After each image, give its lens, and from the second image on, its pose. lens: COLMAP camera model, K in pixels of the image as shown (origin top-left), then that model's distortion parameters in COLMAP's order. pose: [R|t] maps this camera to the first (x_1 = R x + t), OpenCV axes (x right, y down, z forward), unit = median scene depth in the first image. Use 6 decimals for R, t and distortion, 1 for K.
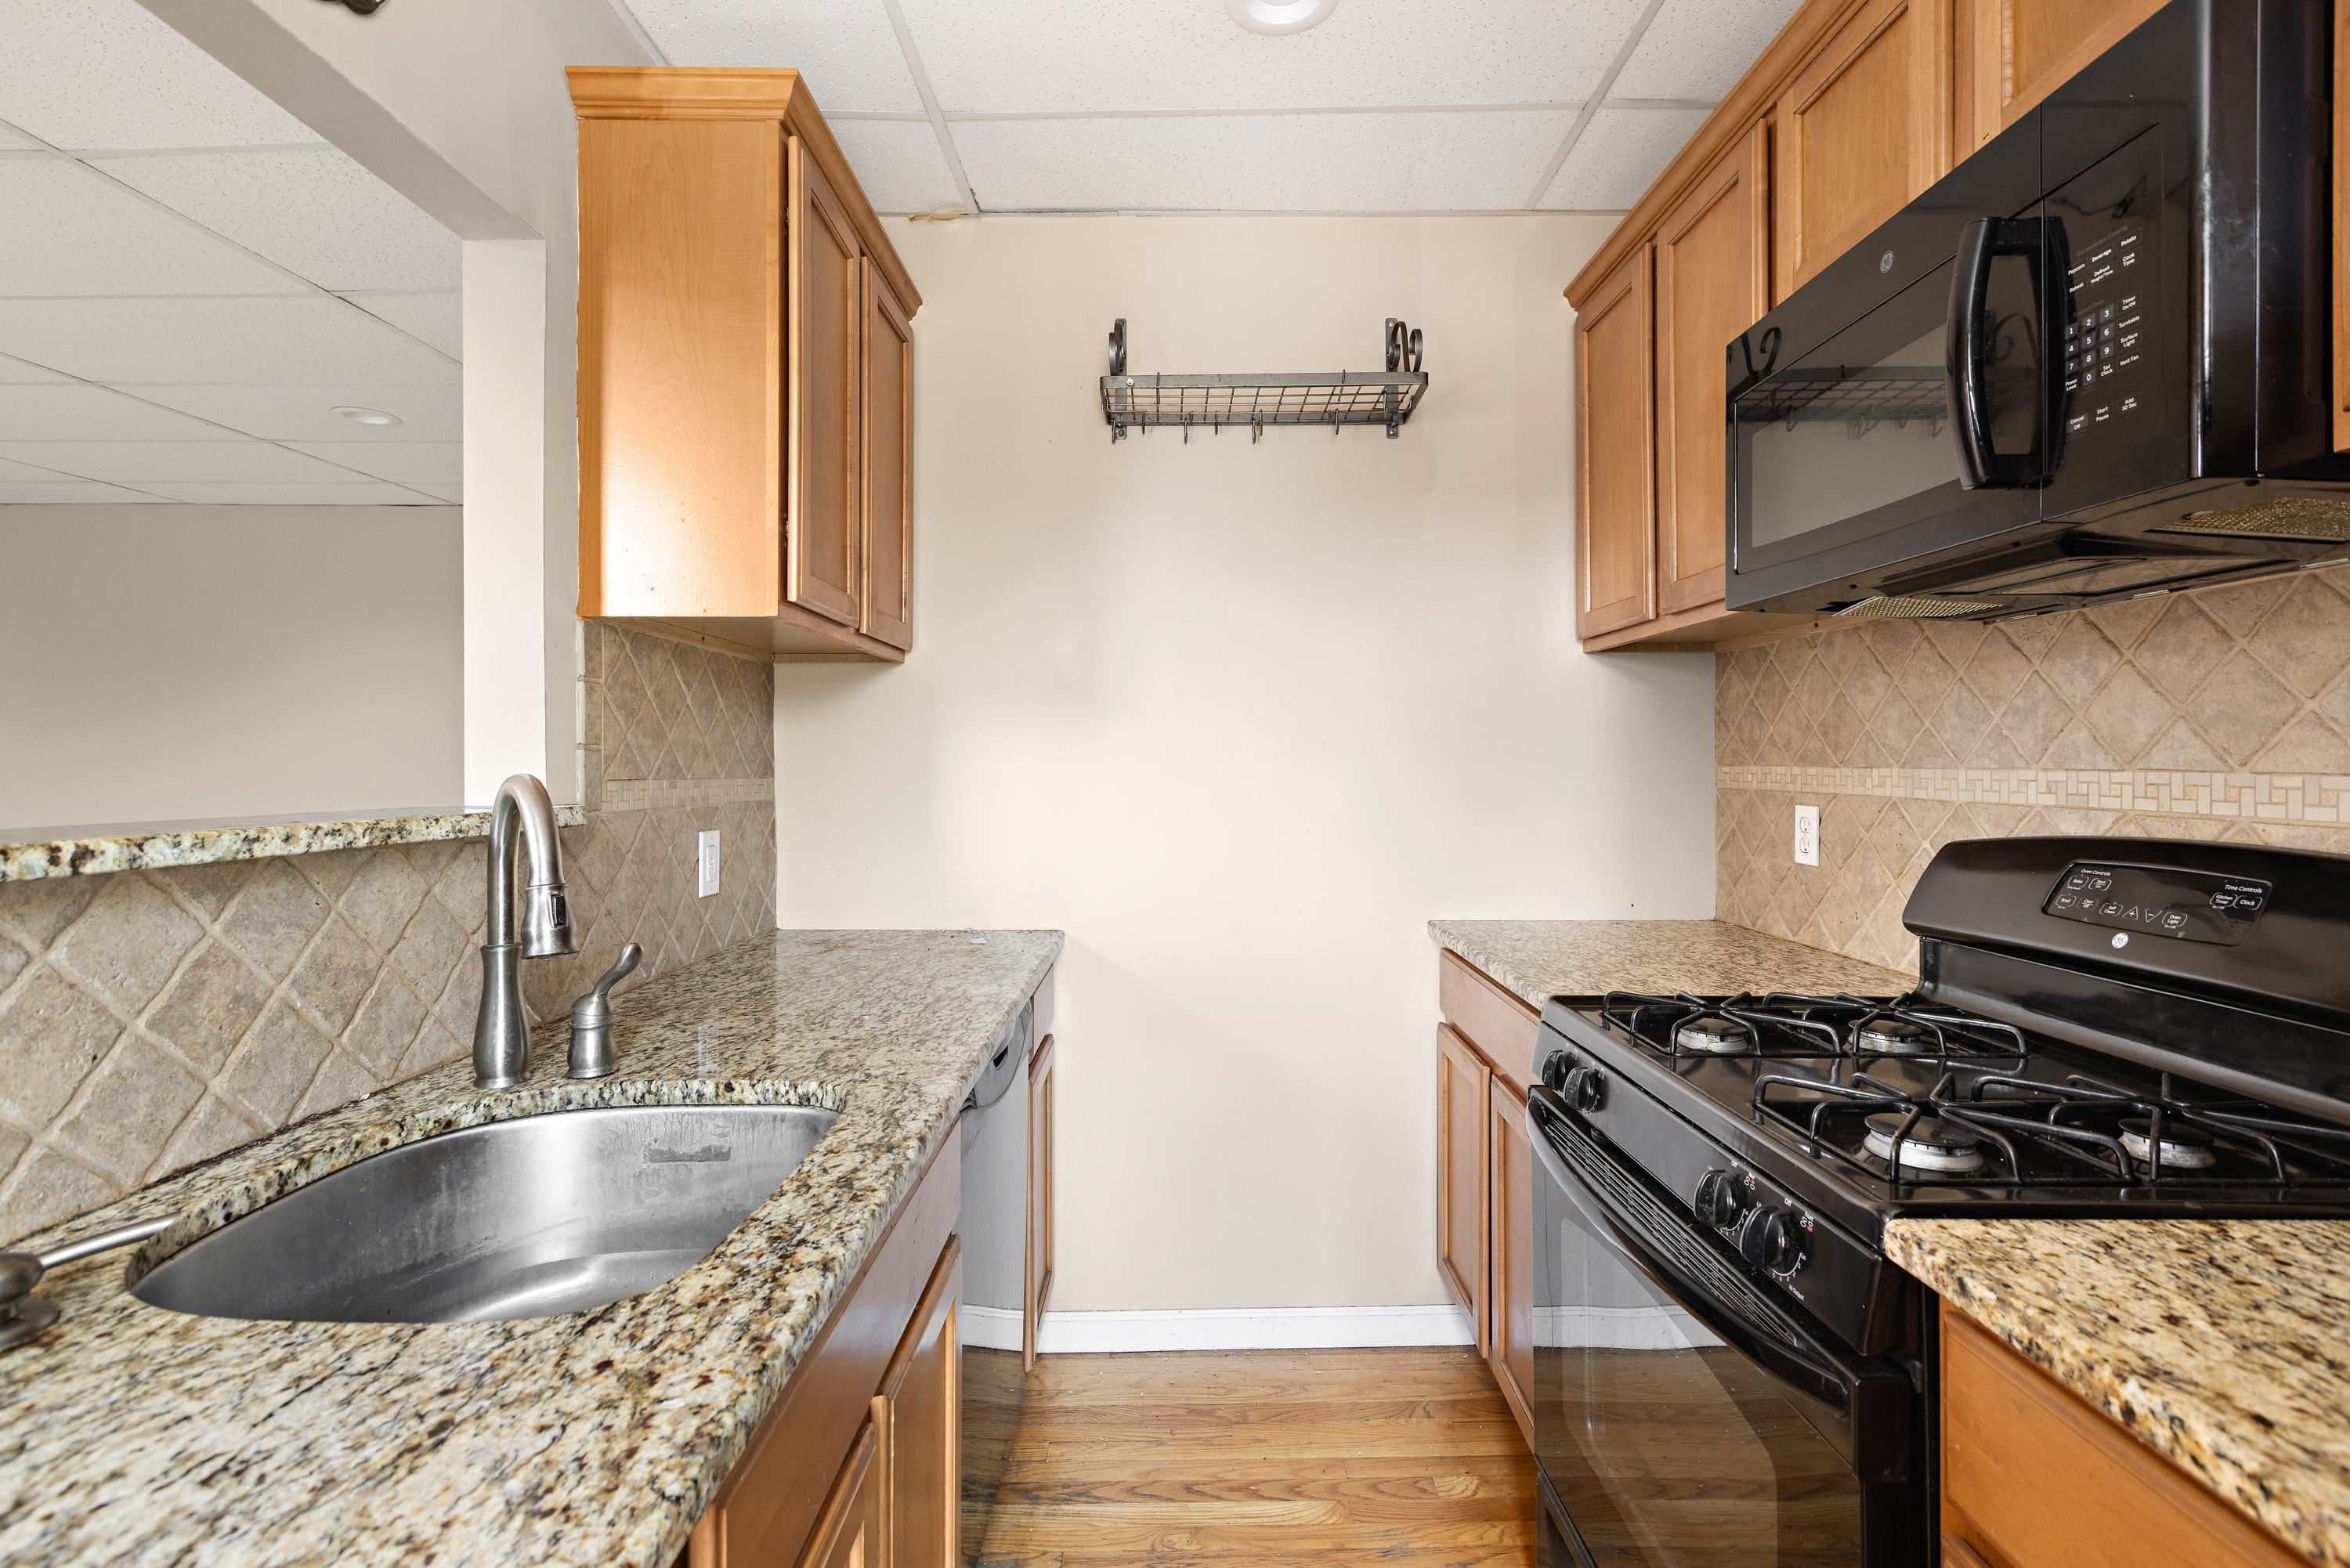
lens RADIAL K [[1047.4, 0, 1169.4], [0, 1047.4, 776.8], [0, 0, 1]] dist [0.001566, 0.000136]
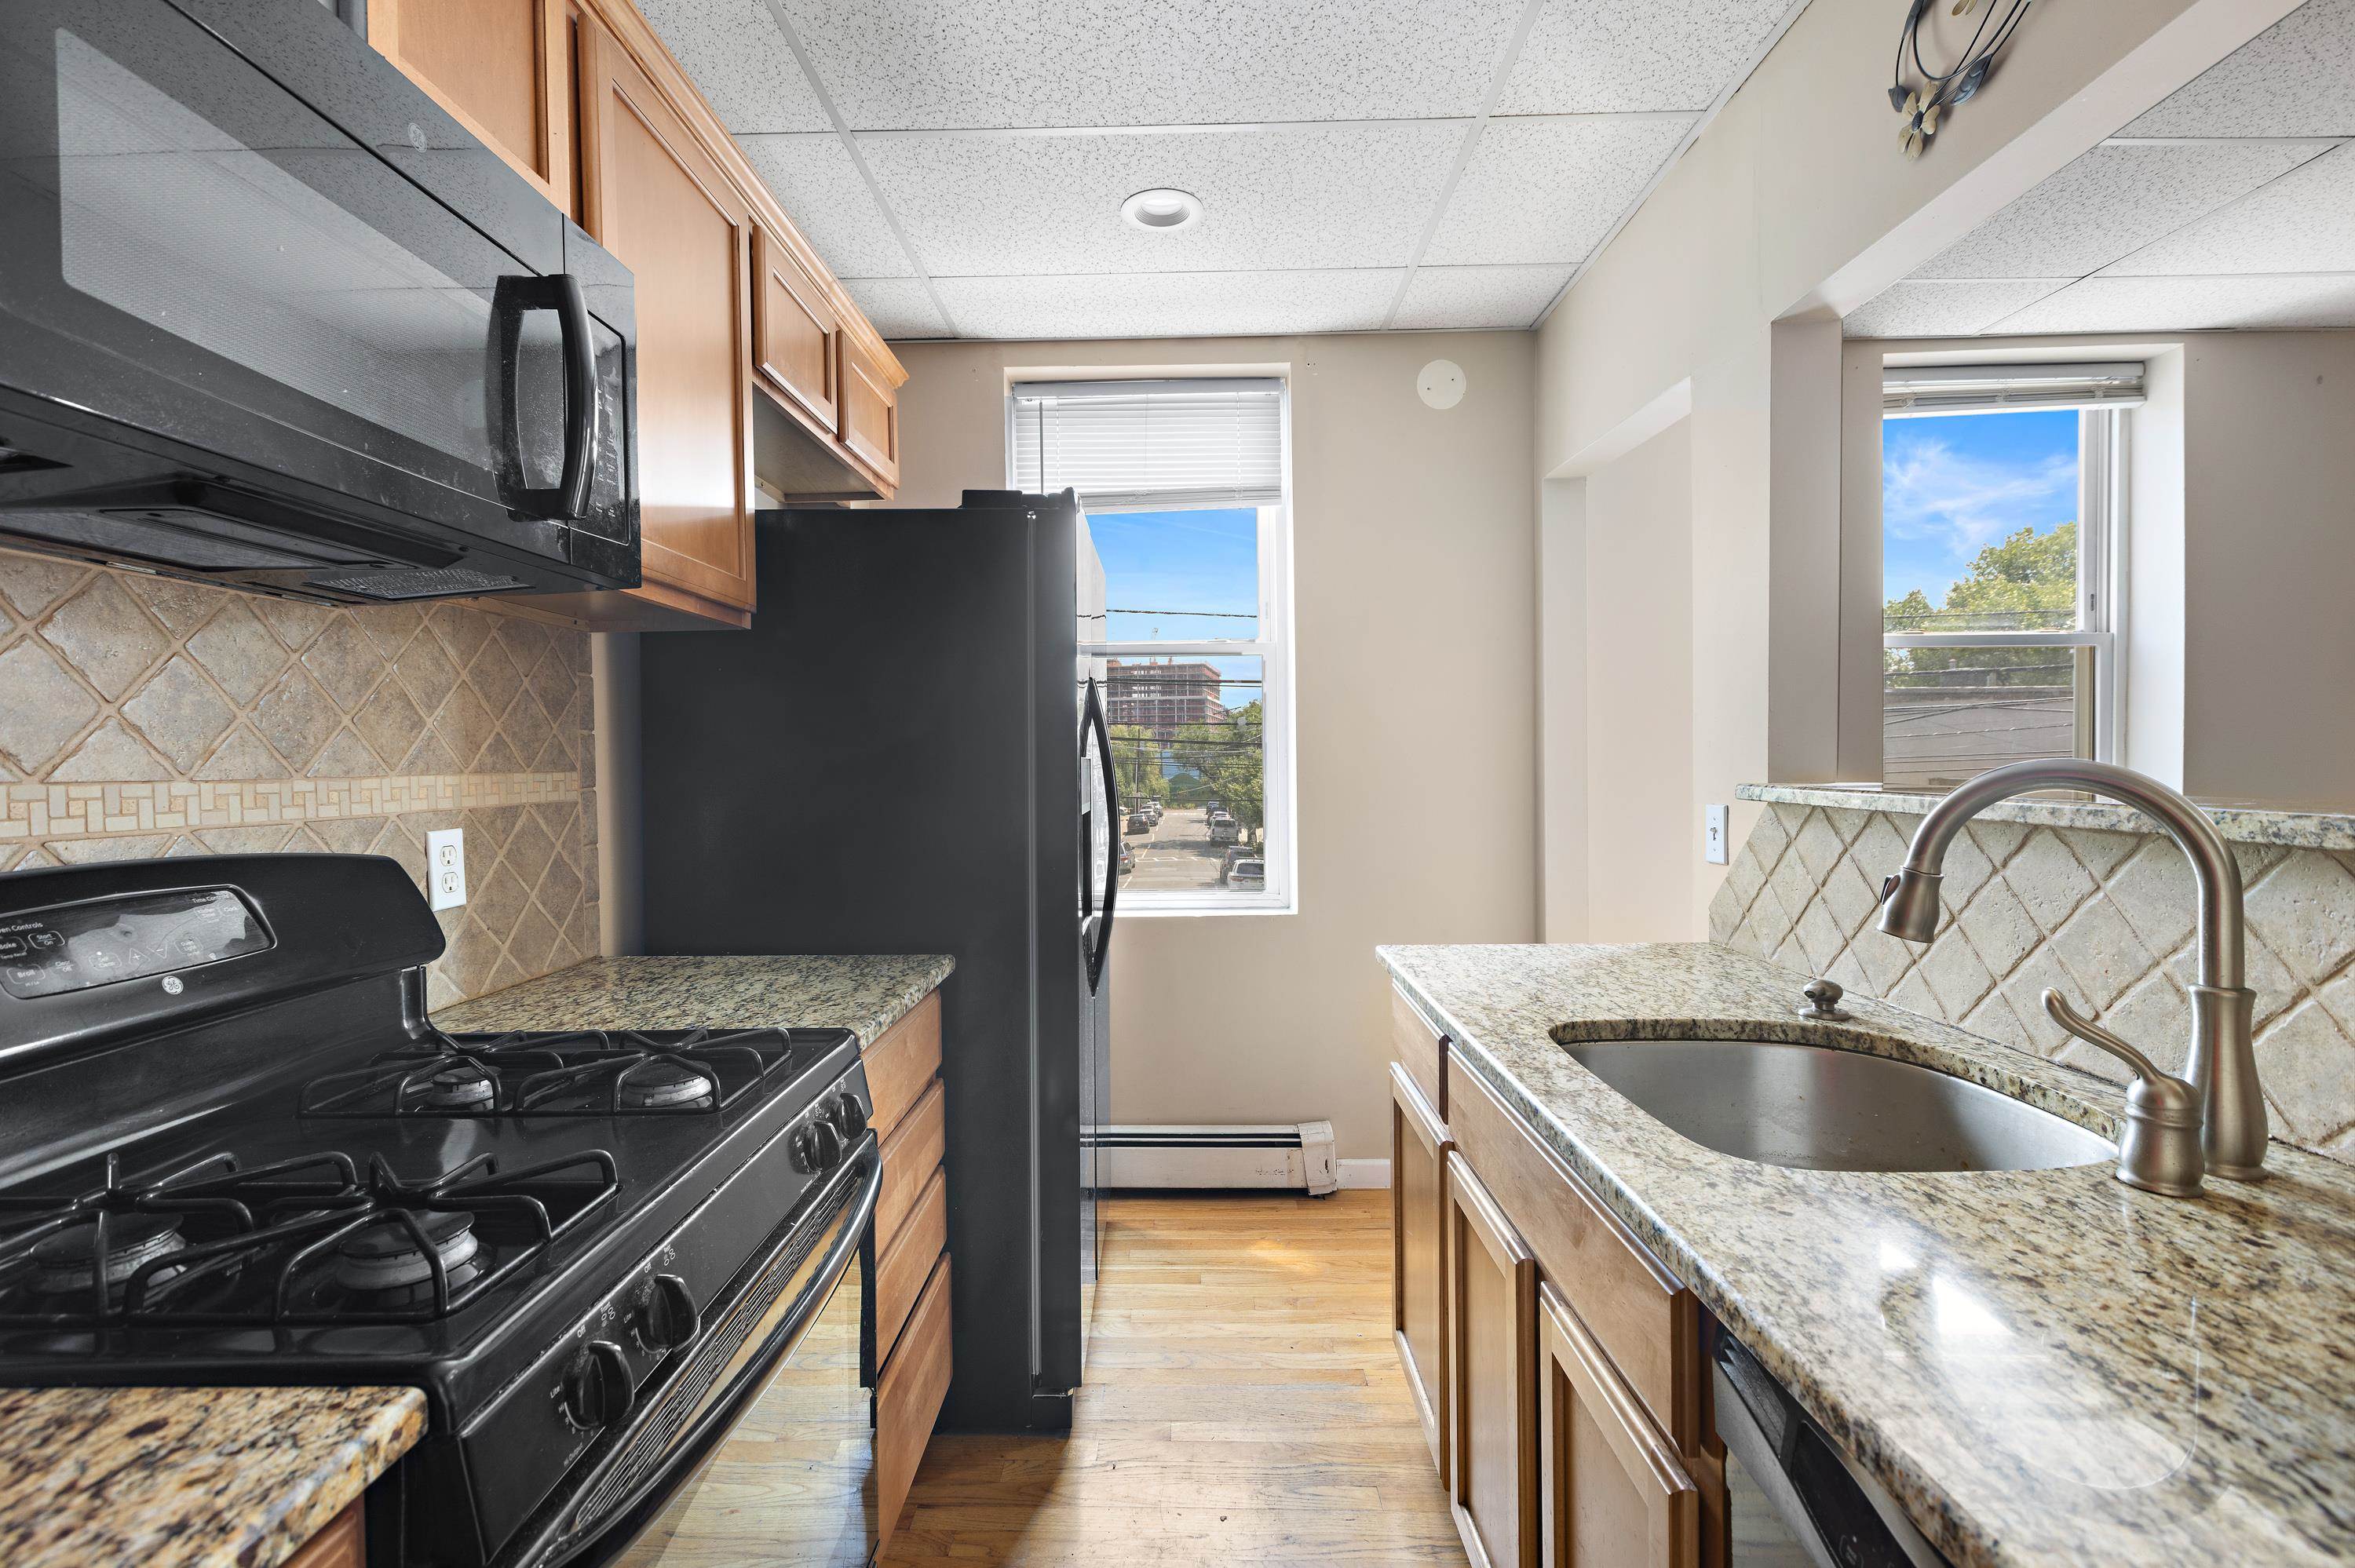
lens RADIAL K [[1049.6, 0, 1171.9], [0, 1049.6, 776.7], [0, 0, 1]] dist [0.001566, 0.000136]
pose [[-0.999925, 0.012217, 0.000791, 0.129629], [0.012234, 0.999517, 0.028566, -0.024014], [-0.000442, 0.028574, -0.999592, 1.996492]]
